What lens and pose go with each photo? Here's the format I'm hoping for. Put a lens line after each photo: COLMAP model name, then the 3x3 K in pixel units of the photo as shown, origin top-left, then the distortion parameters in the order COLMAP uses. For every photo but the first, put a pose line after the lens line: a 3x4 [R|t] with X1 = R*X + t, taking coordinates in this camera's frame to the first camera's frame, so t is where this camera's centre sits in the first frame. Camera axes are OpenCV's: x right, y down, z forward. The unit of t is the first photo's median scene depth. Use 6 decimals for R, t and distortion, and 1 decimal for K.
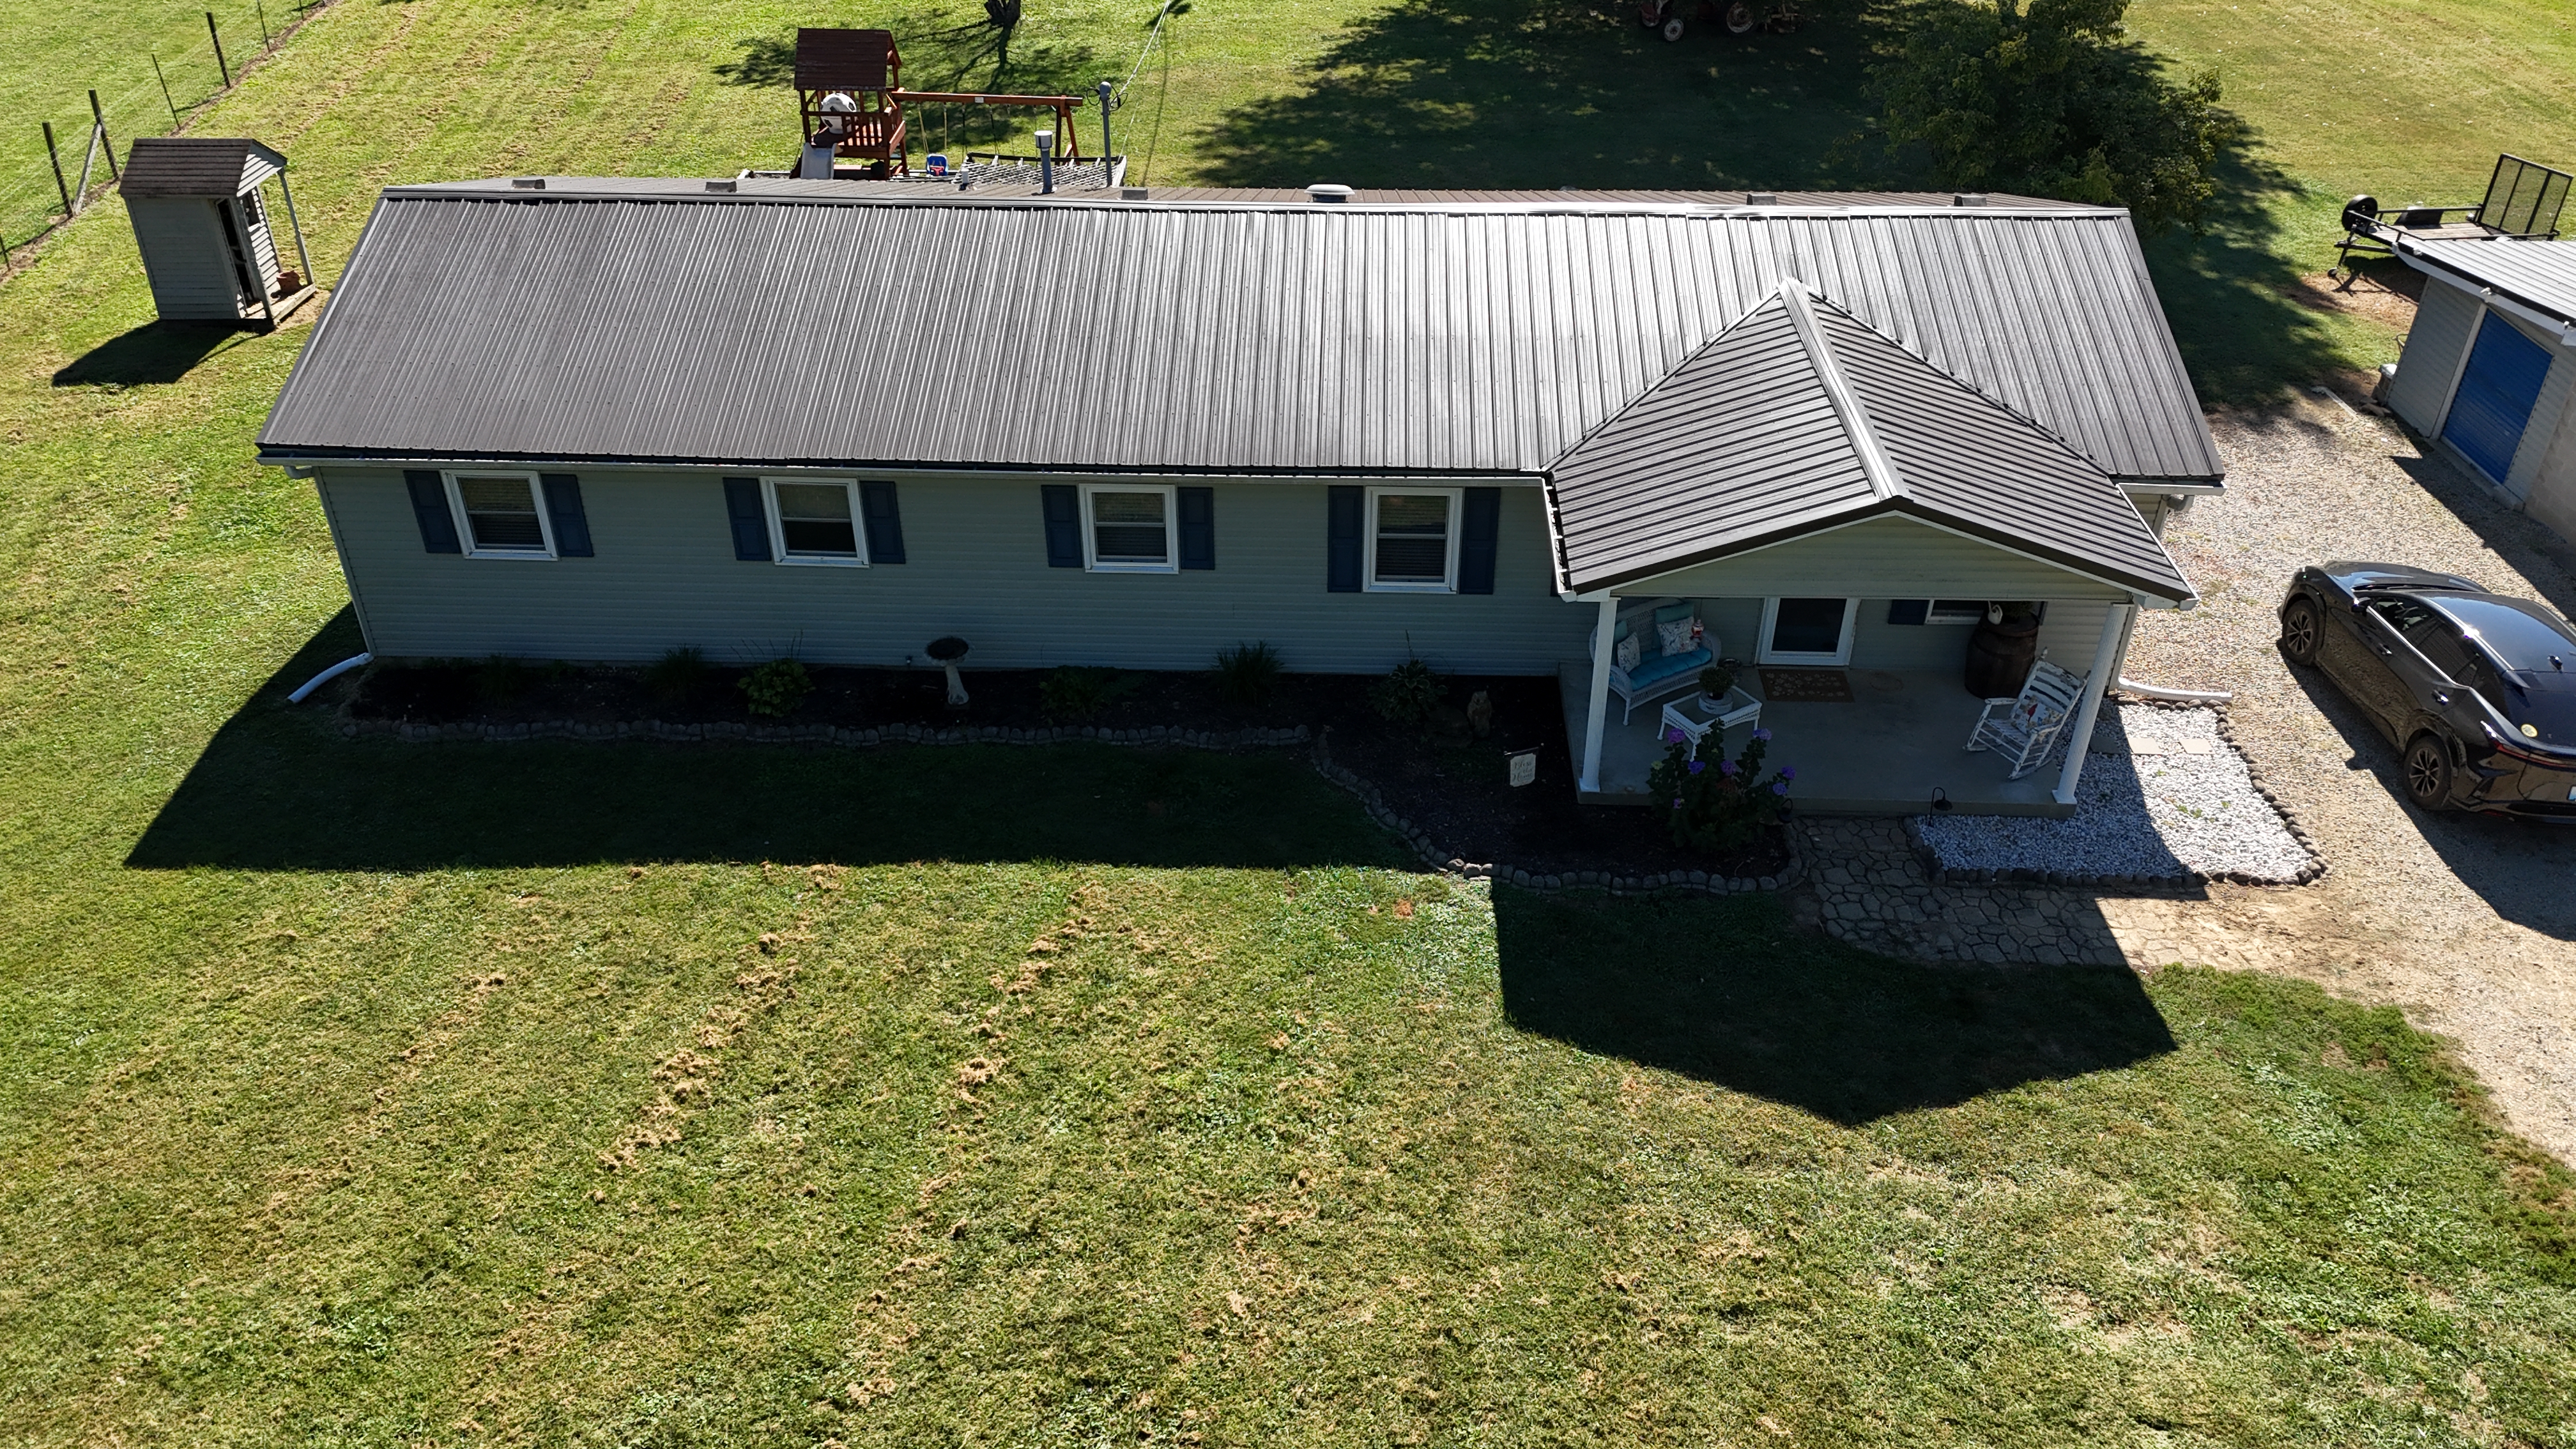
lens RADIAL K [[1876.0, 0, 1274.7], [0, 1876.0, 714.1], [0, 0, 1]] dist [0.096461, -0.113577]
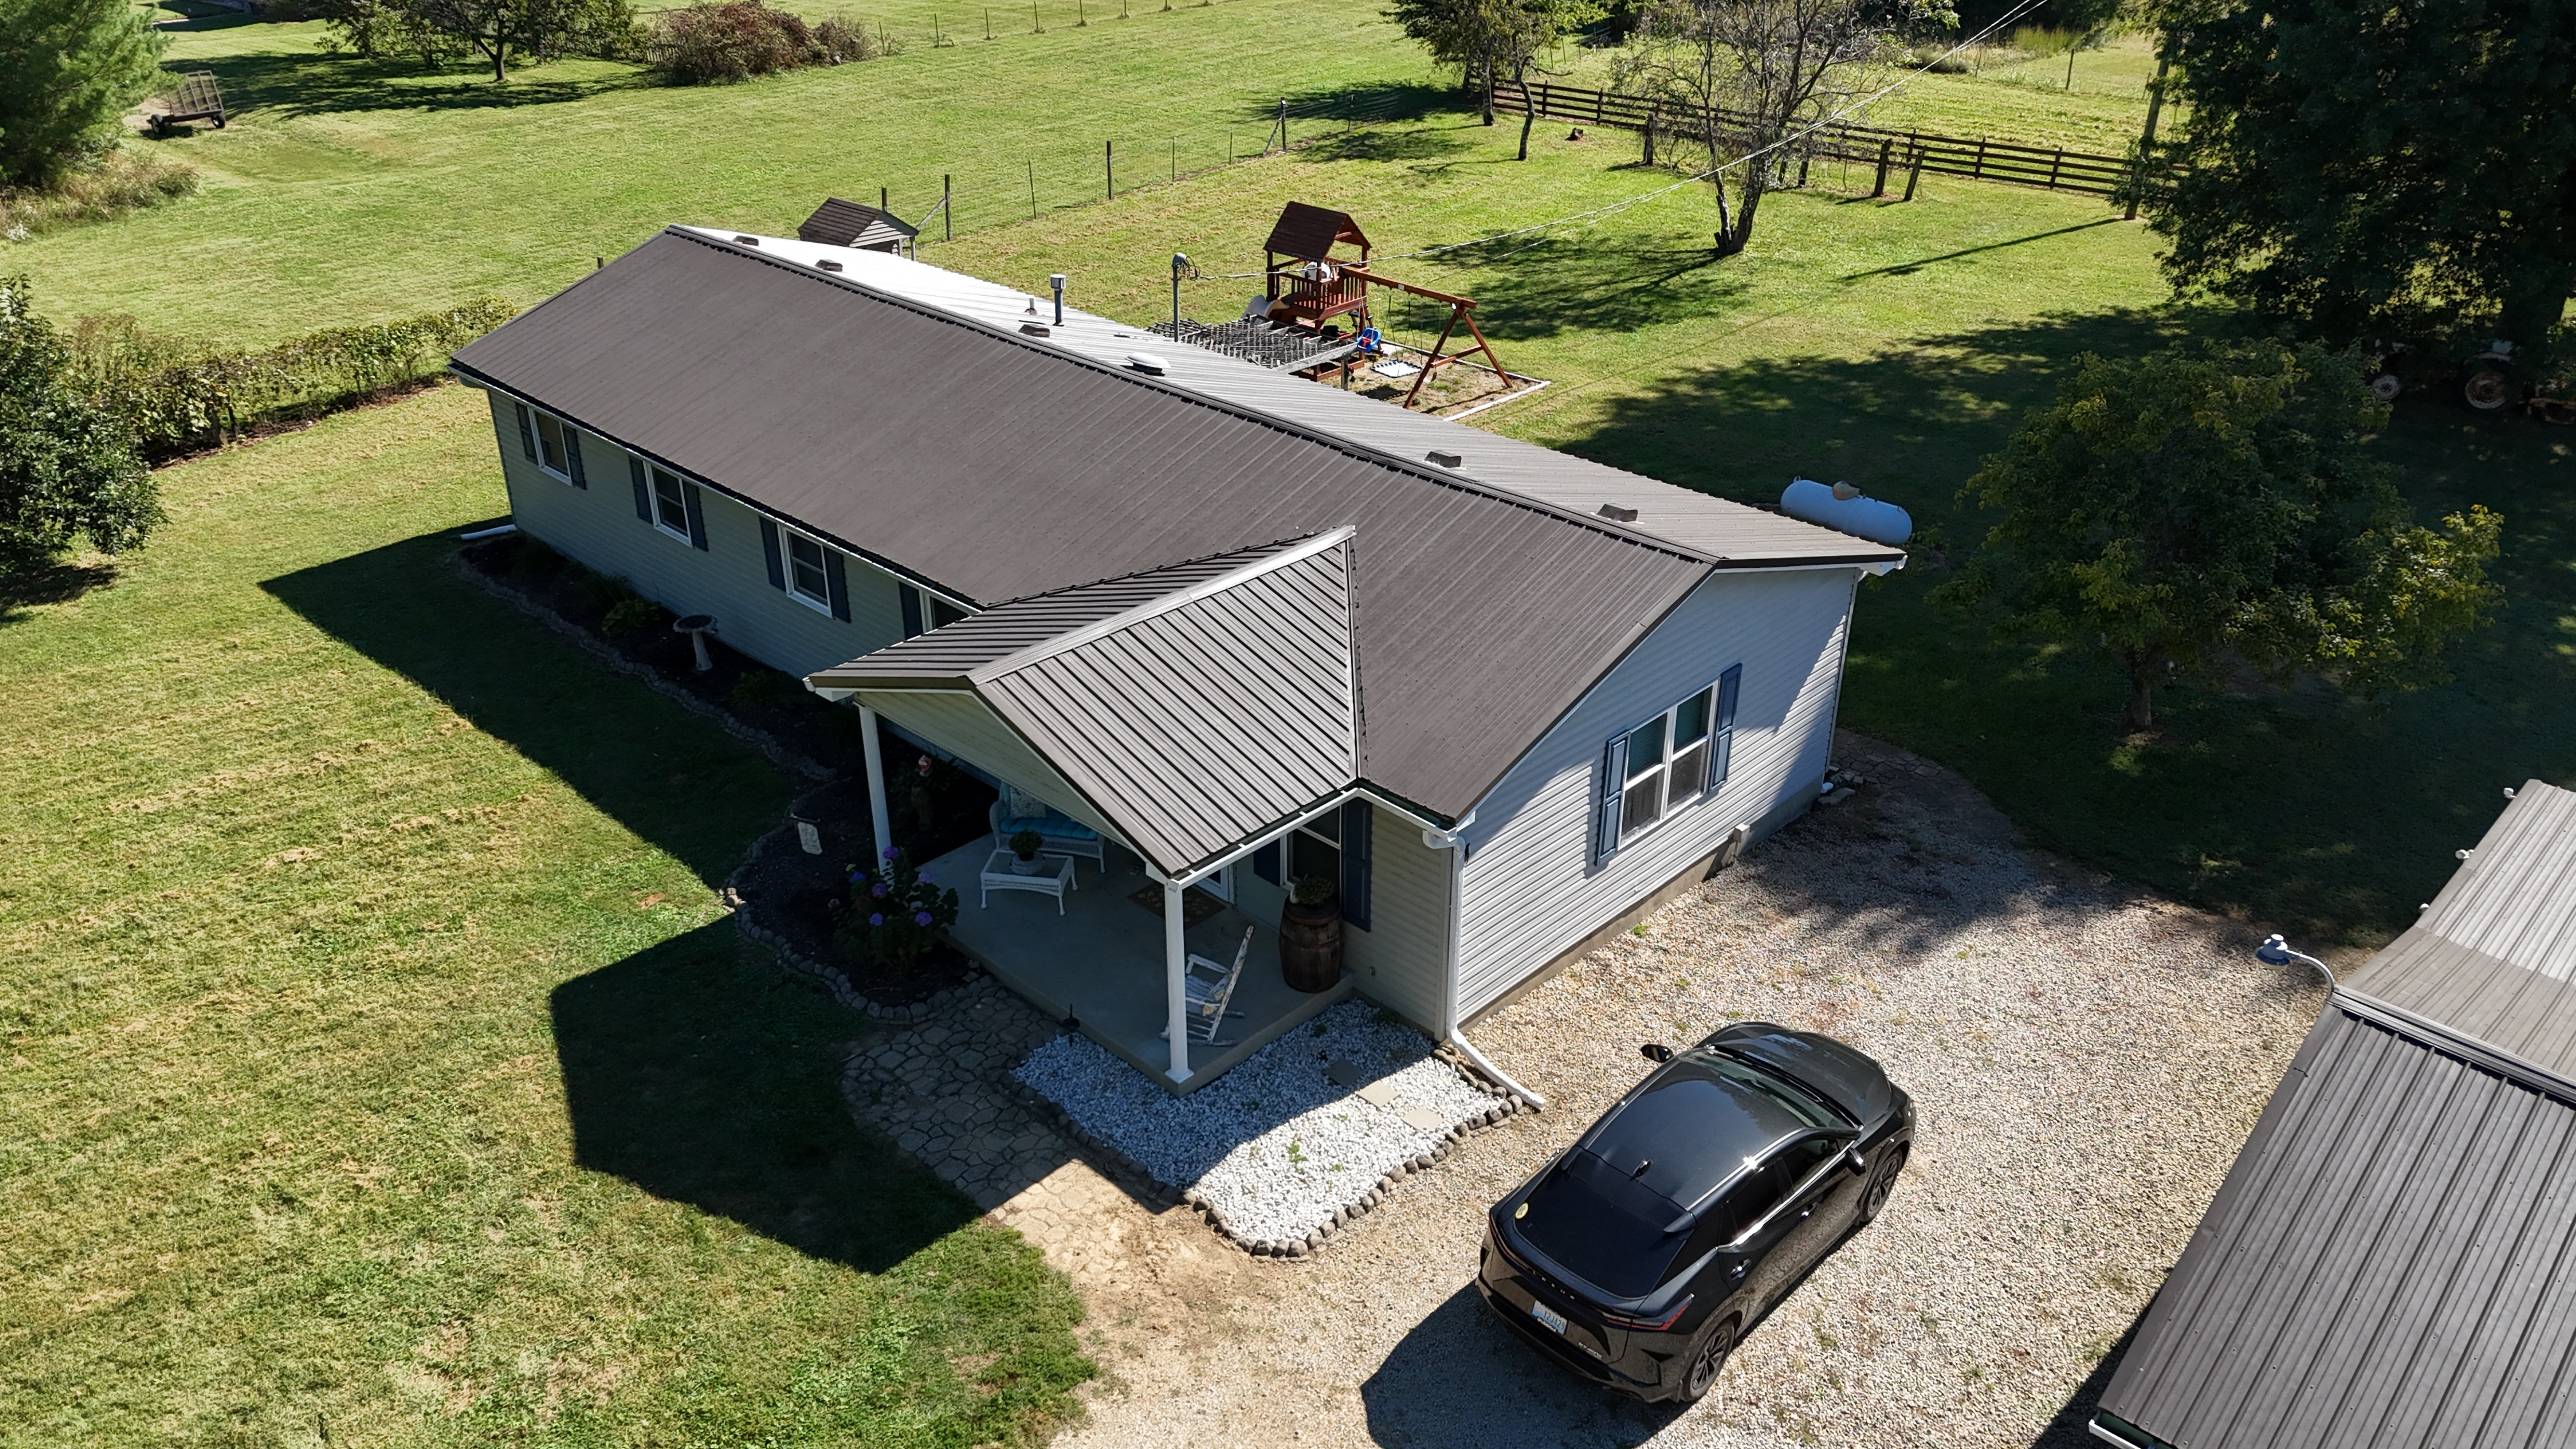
lens RADIAL K [[1876.0, 0, 1274.7], [0, 1876.0, 714.1], [0, 0, 1]] dist [0.096461, -0.113577]
pose [[0.739451, 0.310966, -0.597087, 0.975518], [-0.374108, 0.927179, 0.019574, -0.162427], [0.559693, 0.208901, 0.801938, 0.242270]]
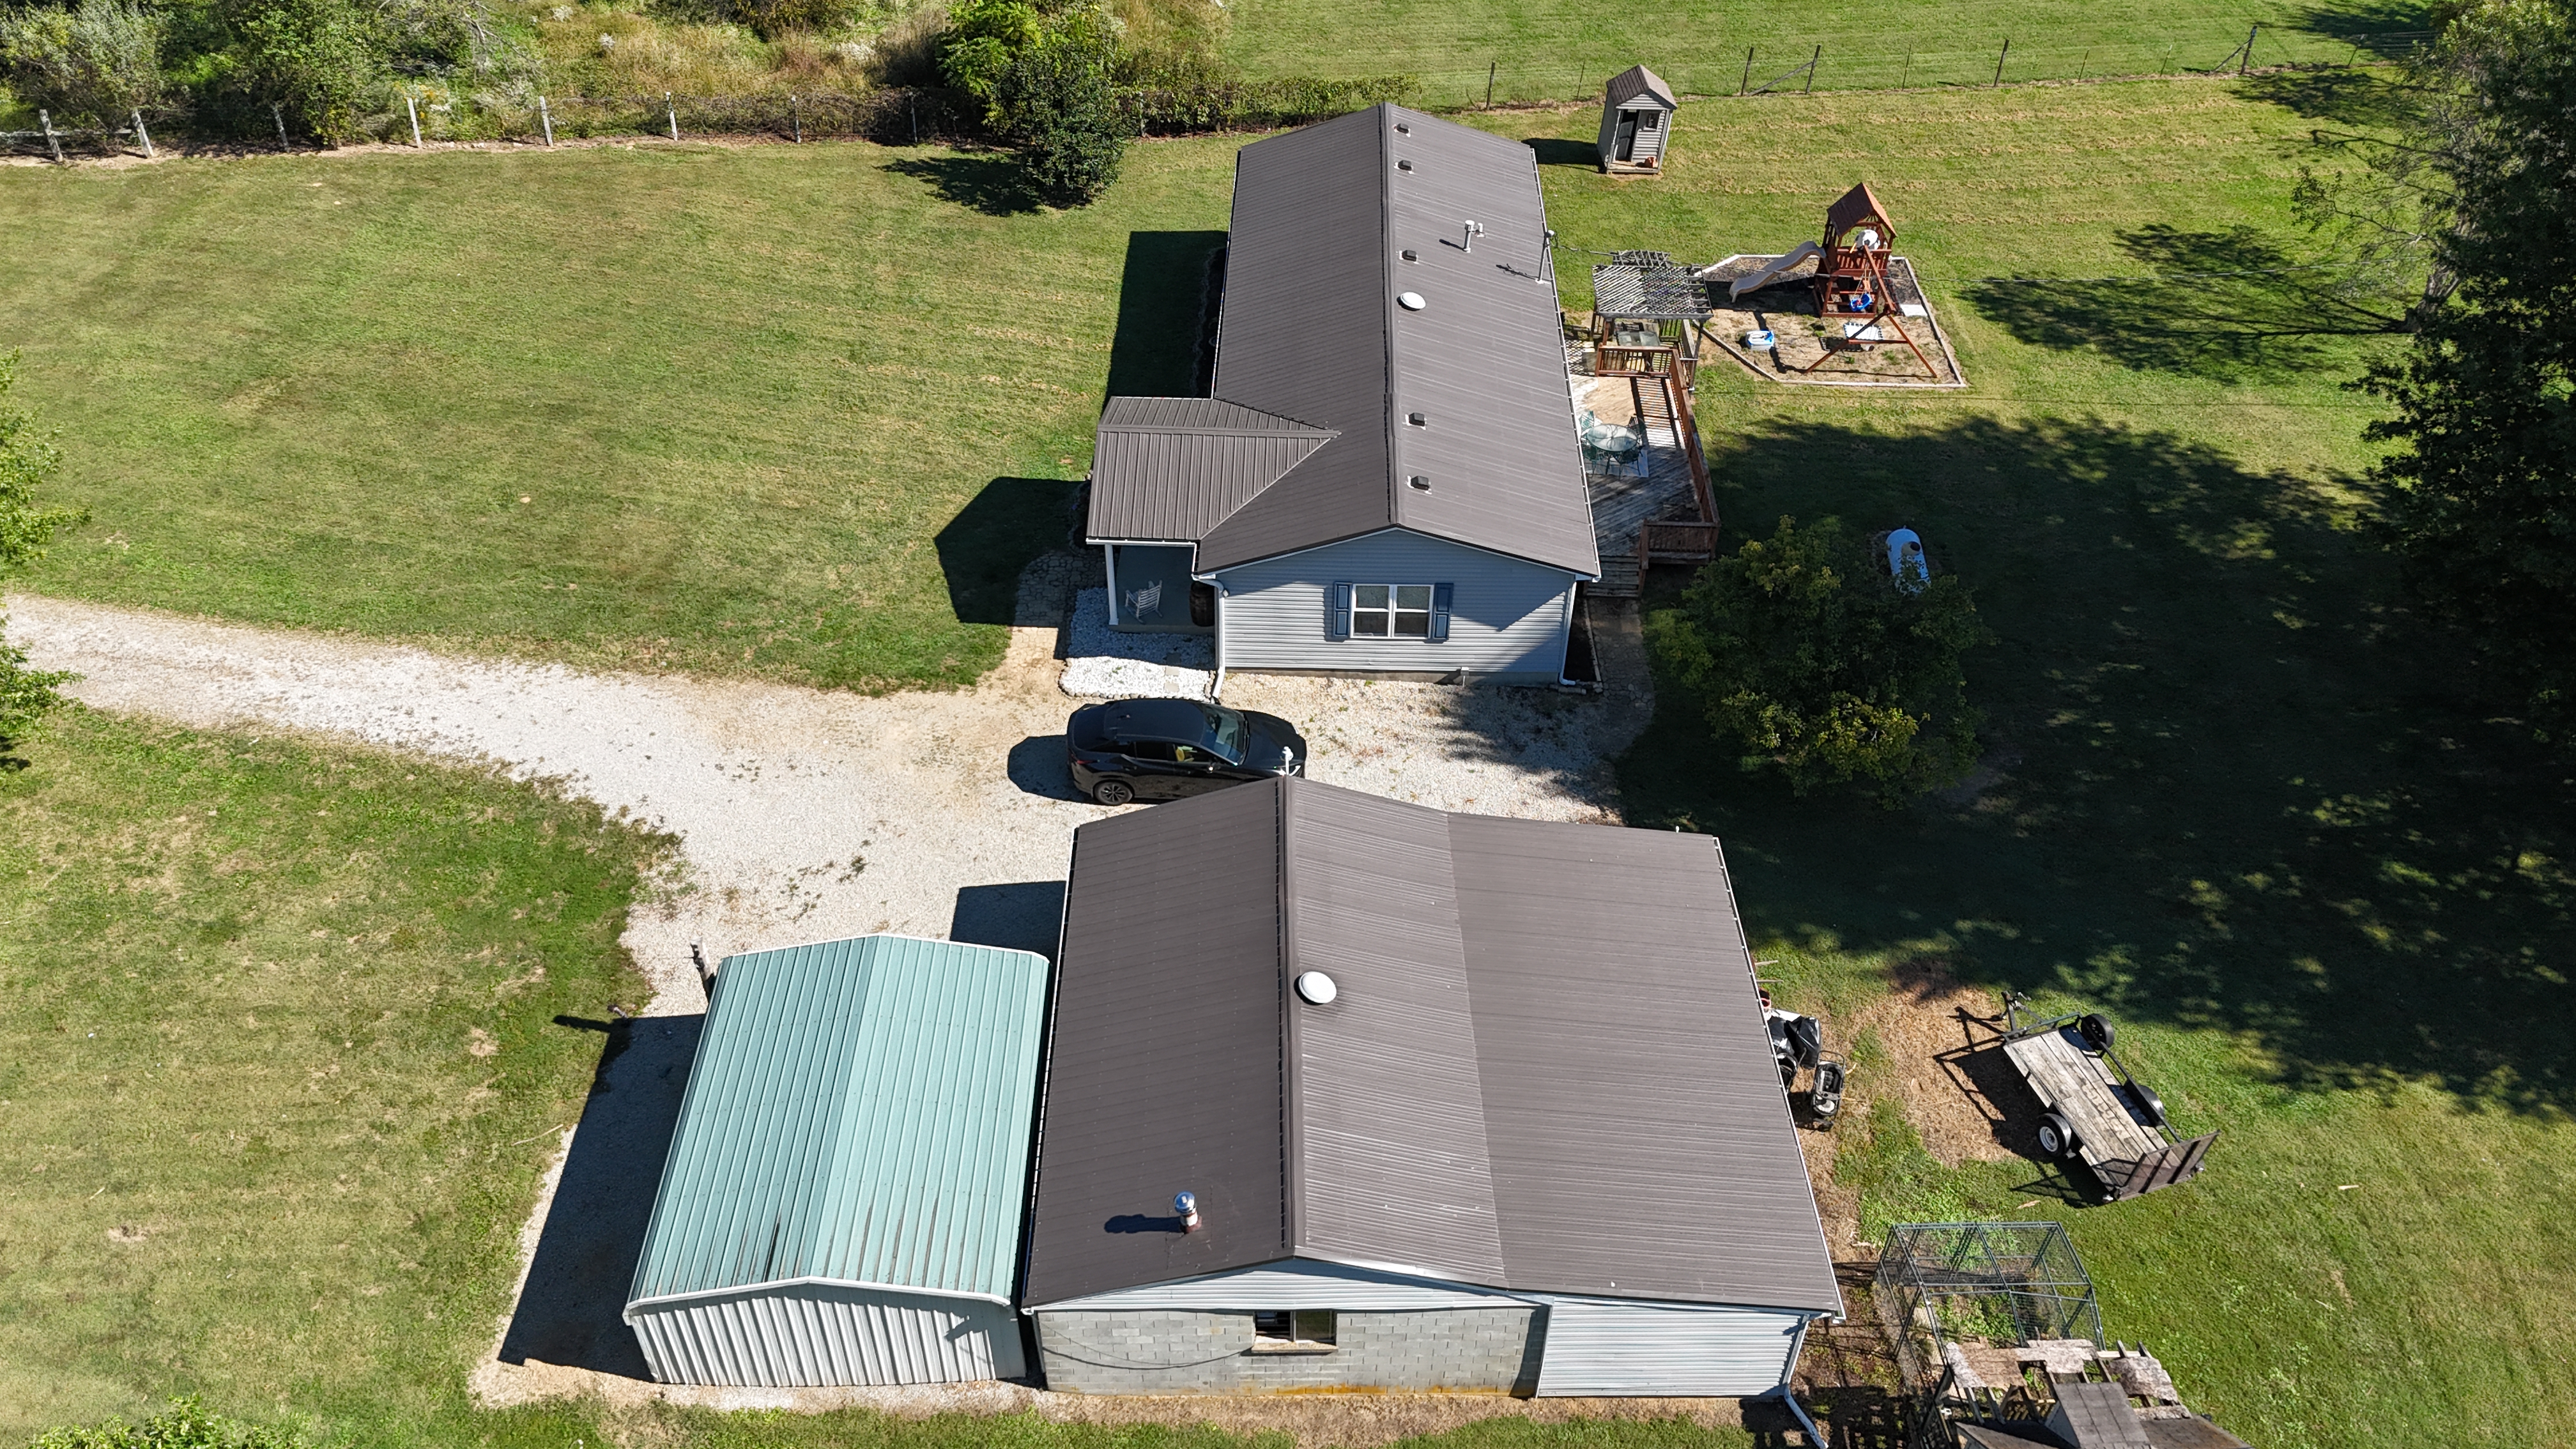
lens RADIAL K [[1876.0, 0, 1274.7], [0, 1876.0, 714.1], [0, 0, 1]] dist [0.096461, -0.113577]
pose [[0.009067, 0.655909, -0.754785, 2.178809], [-0.563729, 0.626788, 0.537908, -1.191969], [0.825910, 0.420618, 0.375438, 0.390979]]
